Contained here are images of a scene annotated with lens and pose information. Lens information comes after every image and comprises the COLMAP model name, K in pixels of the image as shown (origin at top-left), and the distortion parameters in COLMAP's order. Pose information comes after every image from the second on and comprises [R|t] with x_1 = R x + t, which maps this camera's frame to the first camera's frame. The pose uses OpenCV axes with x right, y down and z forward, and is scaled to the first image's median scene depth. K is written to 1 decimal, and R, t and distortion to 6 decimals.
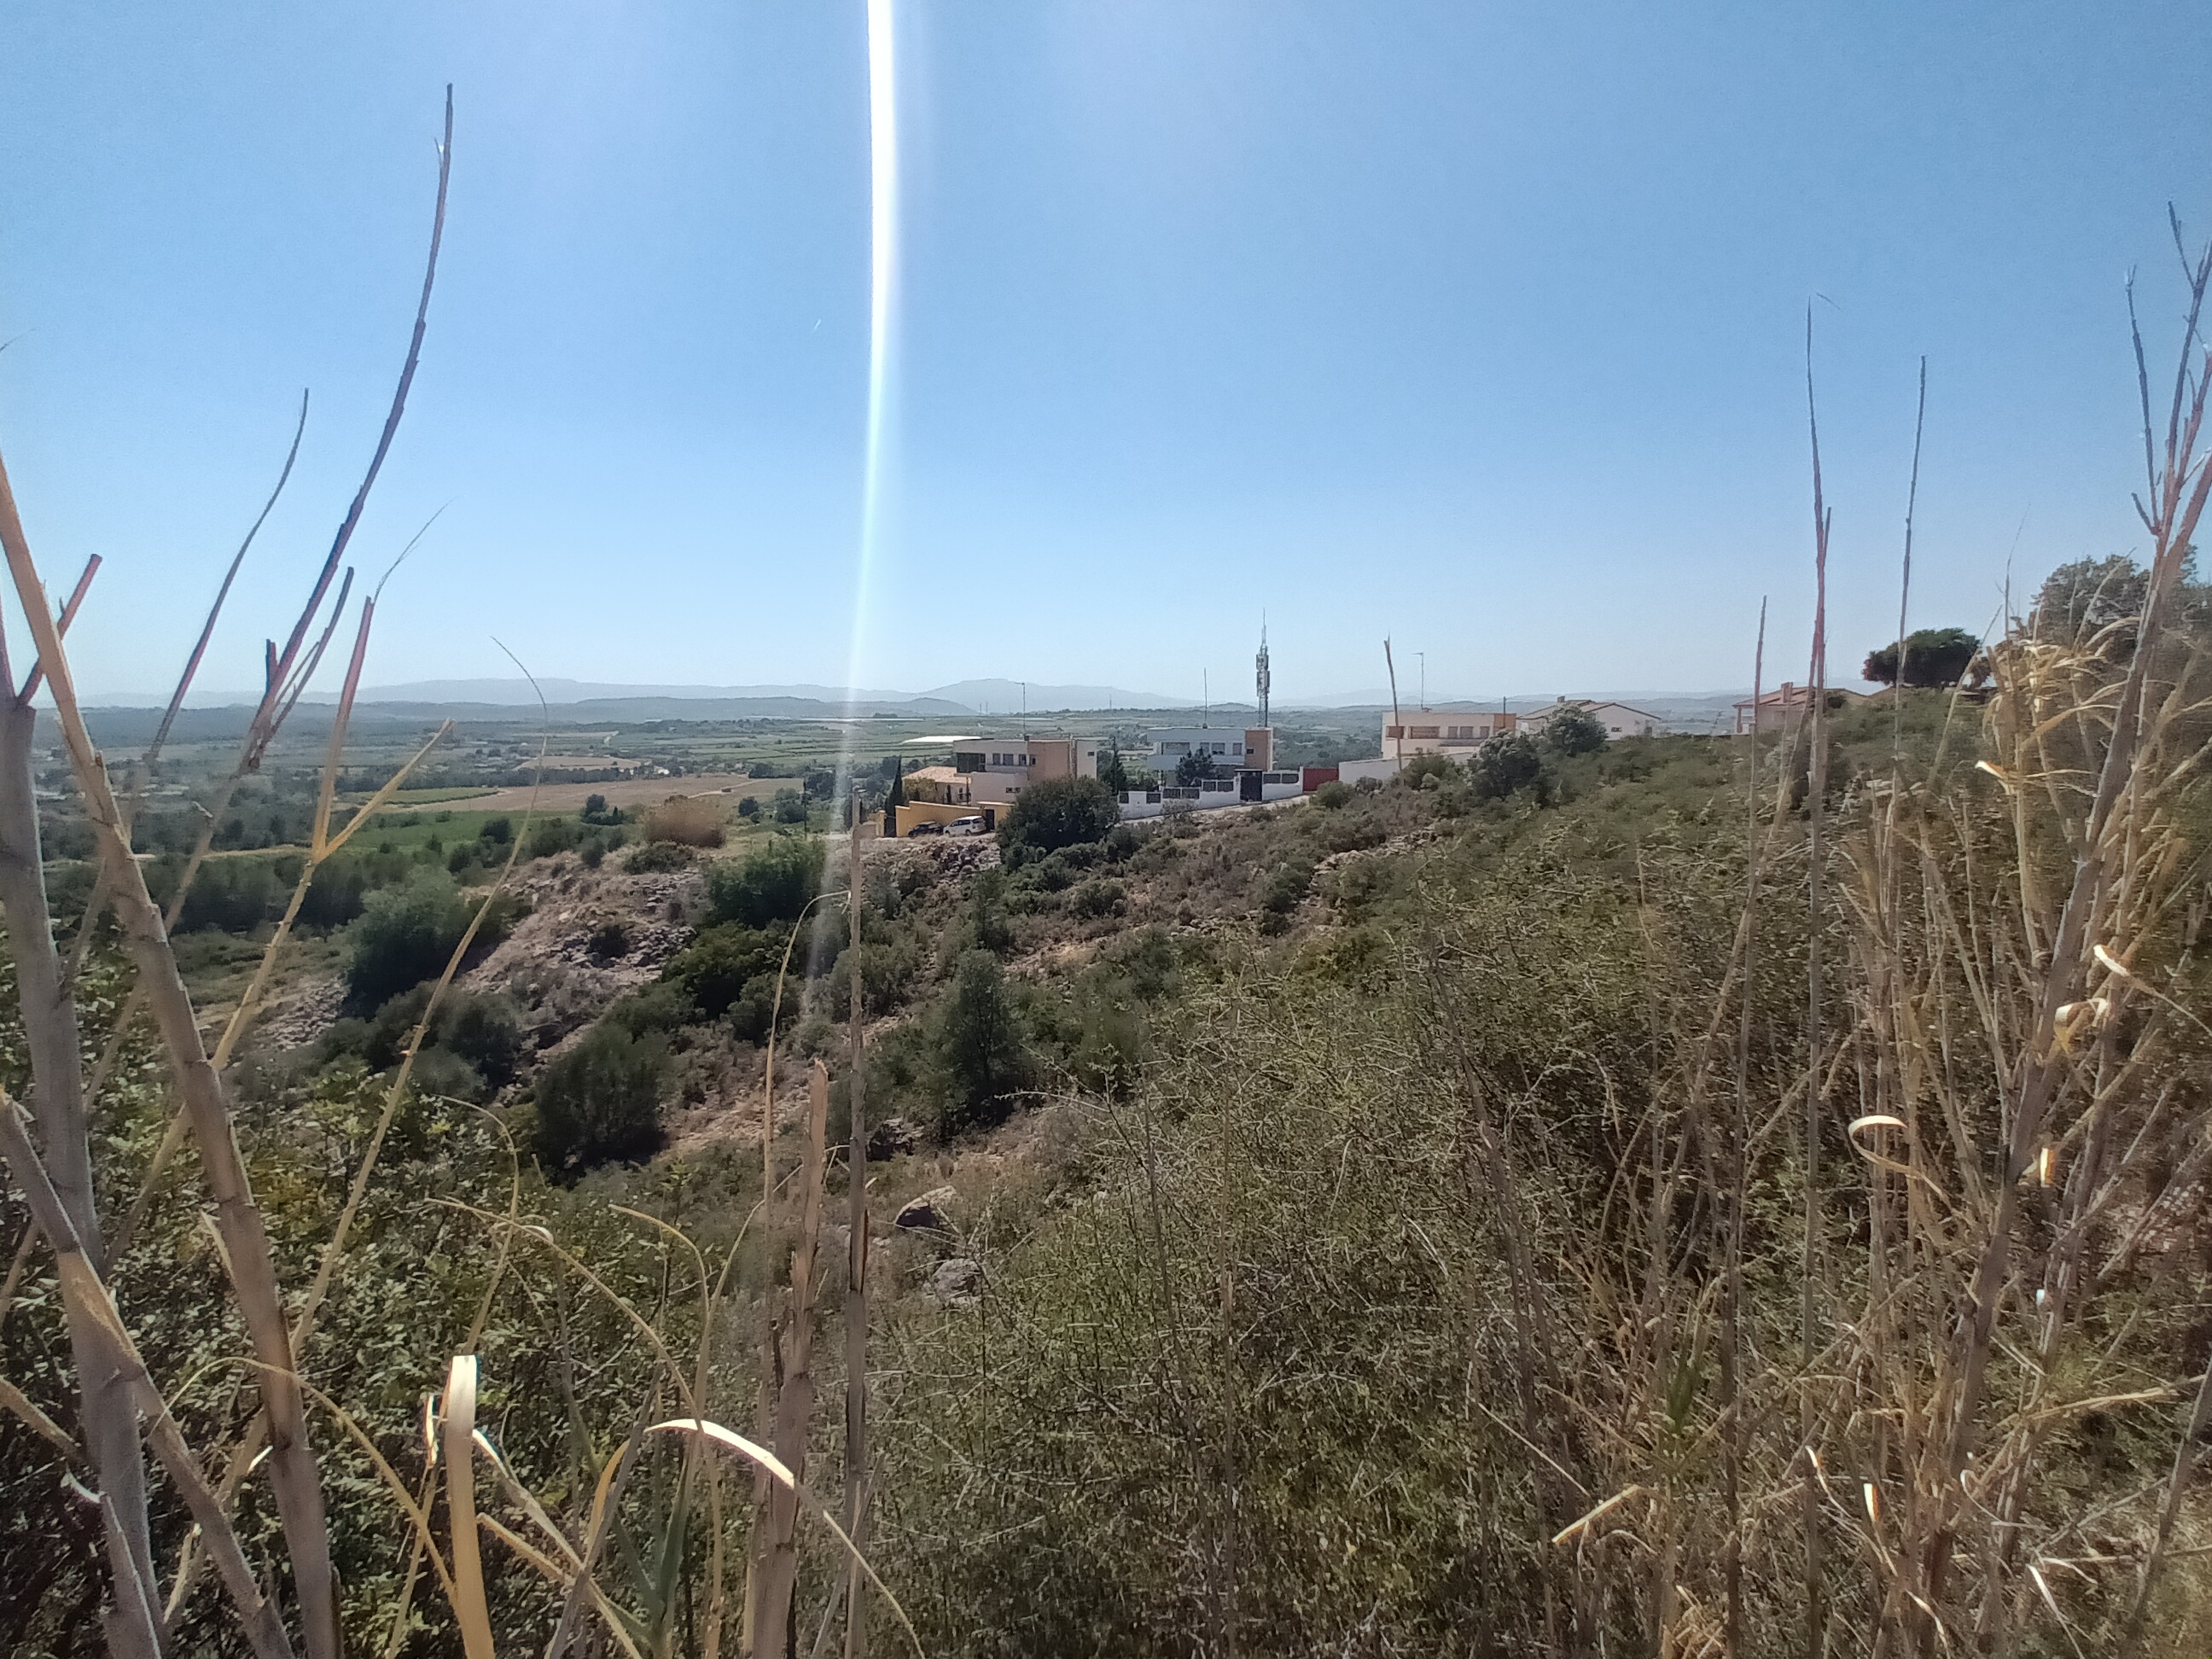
lens RADIAL K [[1015.3, 0, 1098.8], [0, 1015.3, 835.3], [0, 0, 1]] dist [0.003333, 0.000179]
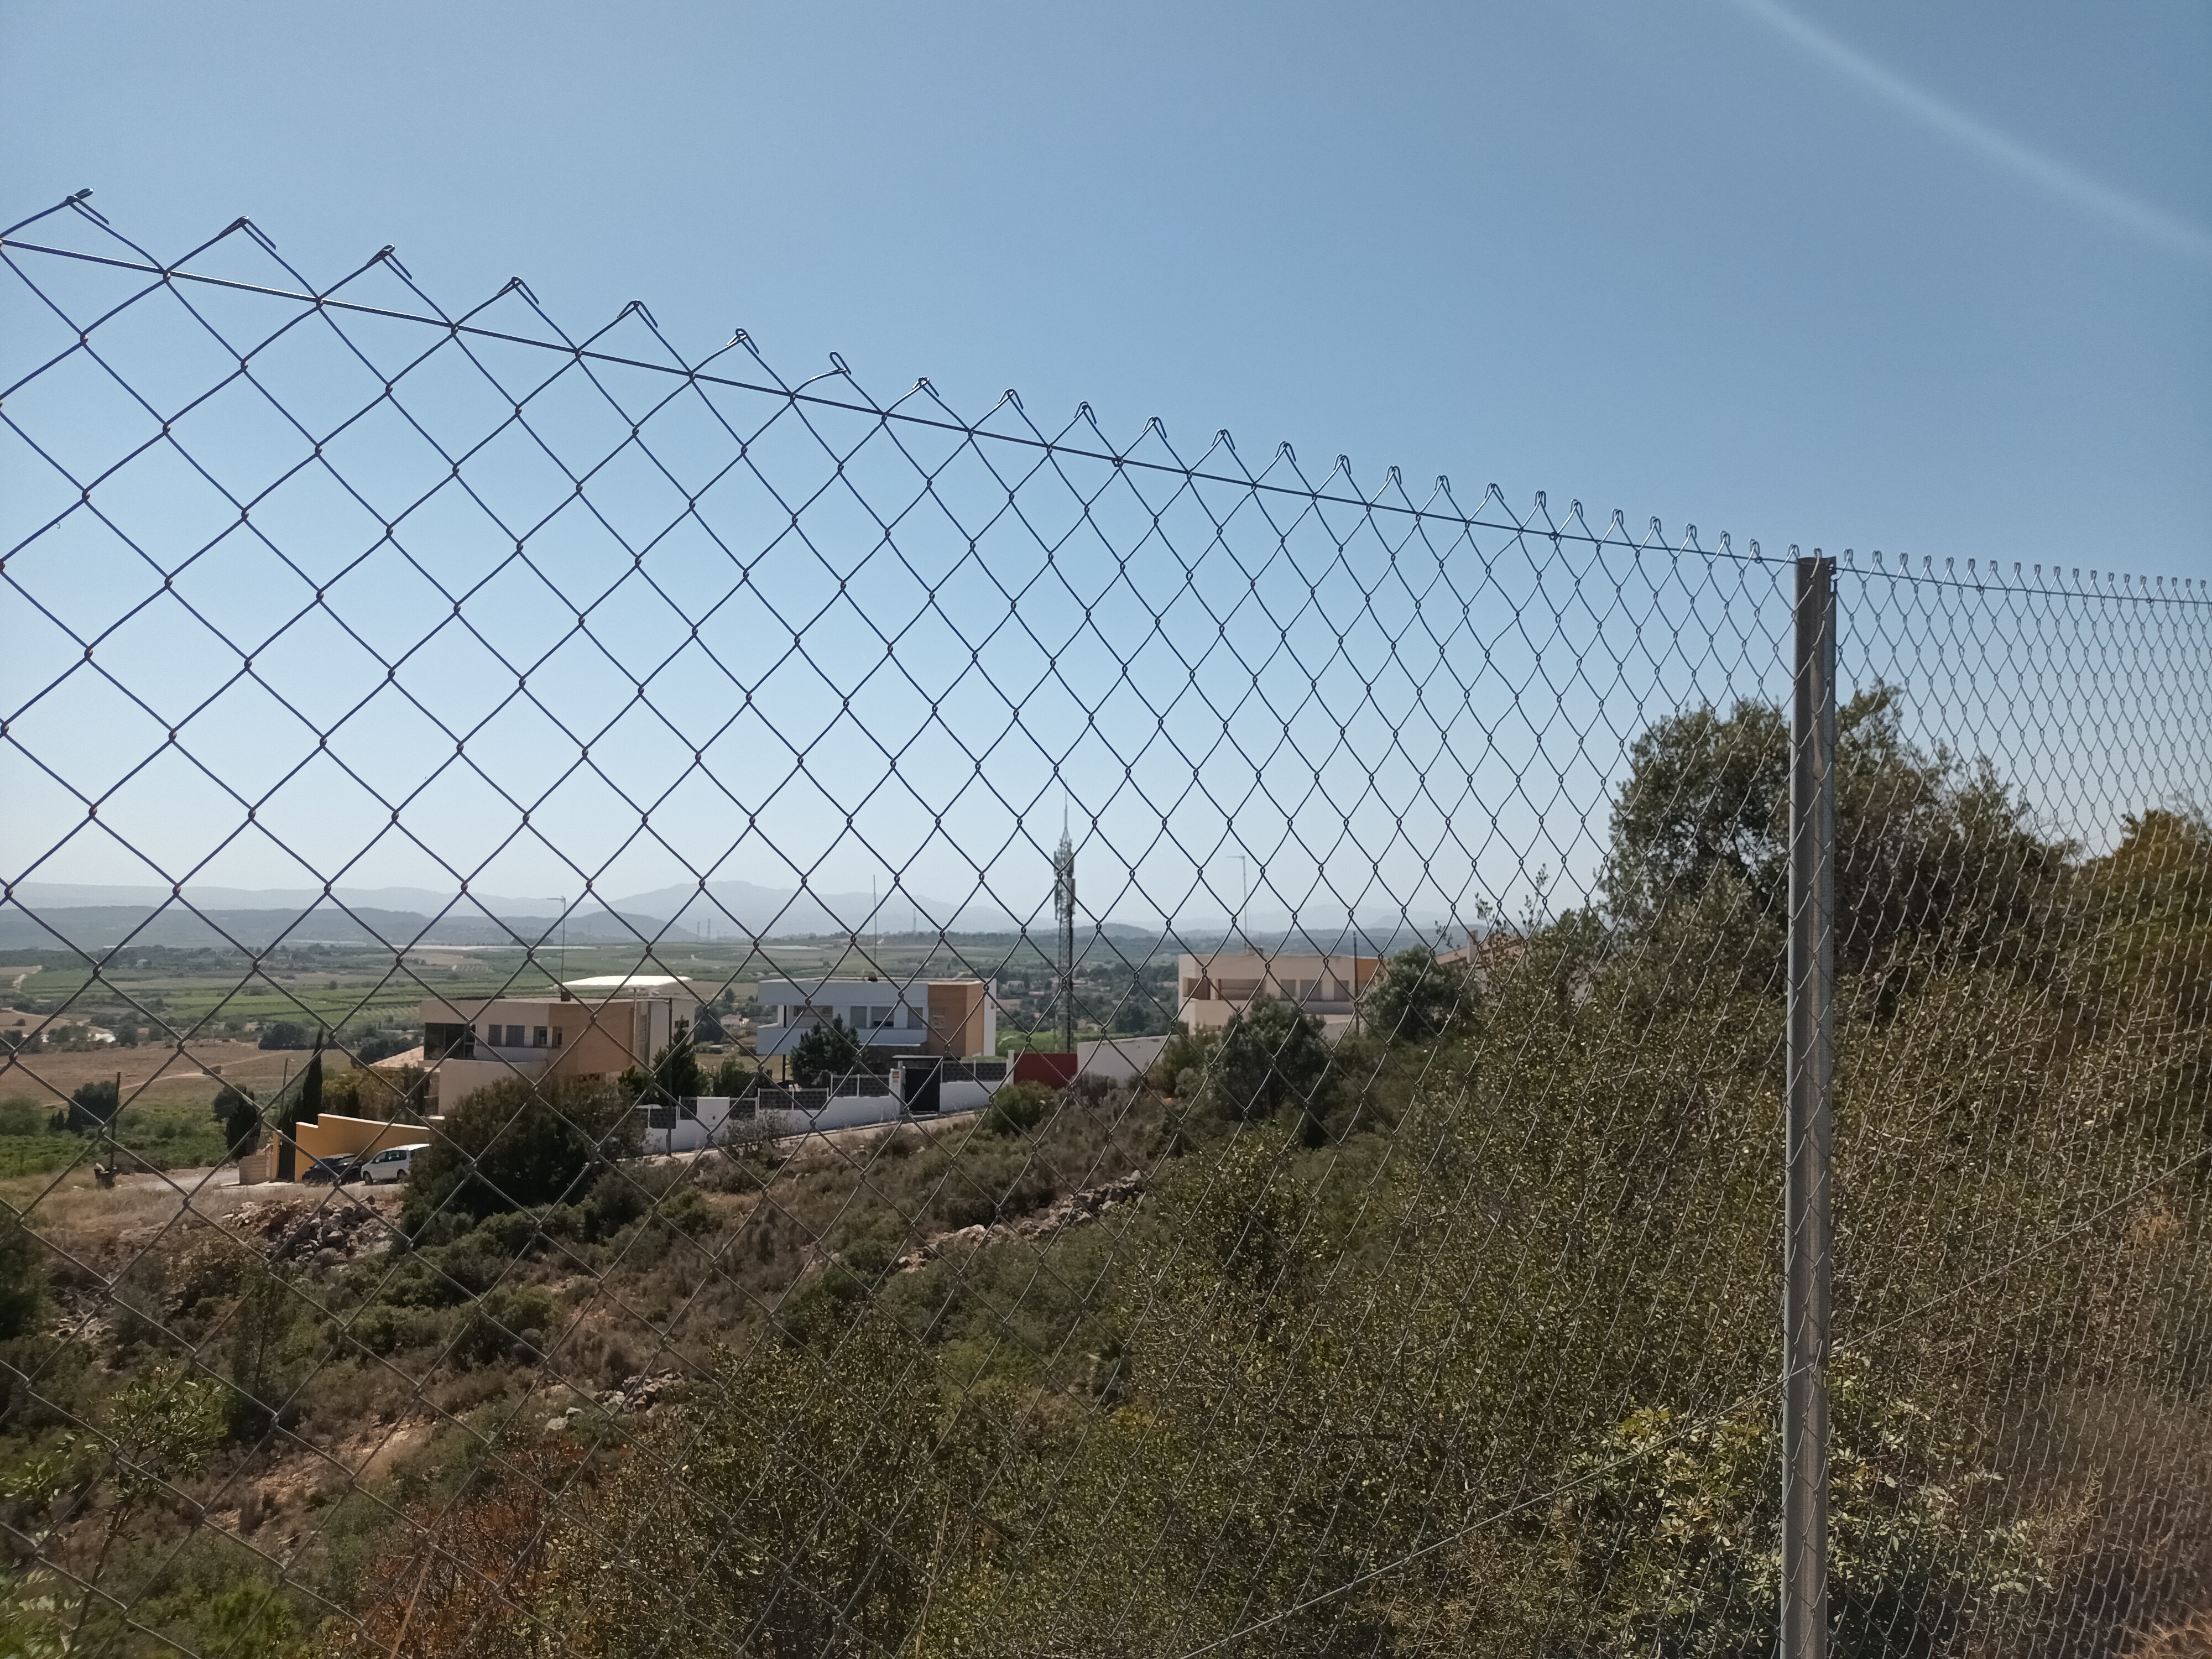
lens RADIAL K [[1643.3, 0, 1105.1], [0, 1643.3, 840.8], [0, 0, 1]] dist [0.010014, -0.003342]
pose [[0.992208, 0.012729, 0.123941, 0.137791], [0.009561, 0.984055, -0.177609, -0.019551], [-0.124225, 0.177410, 0.976265, 0.073821]]
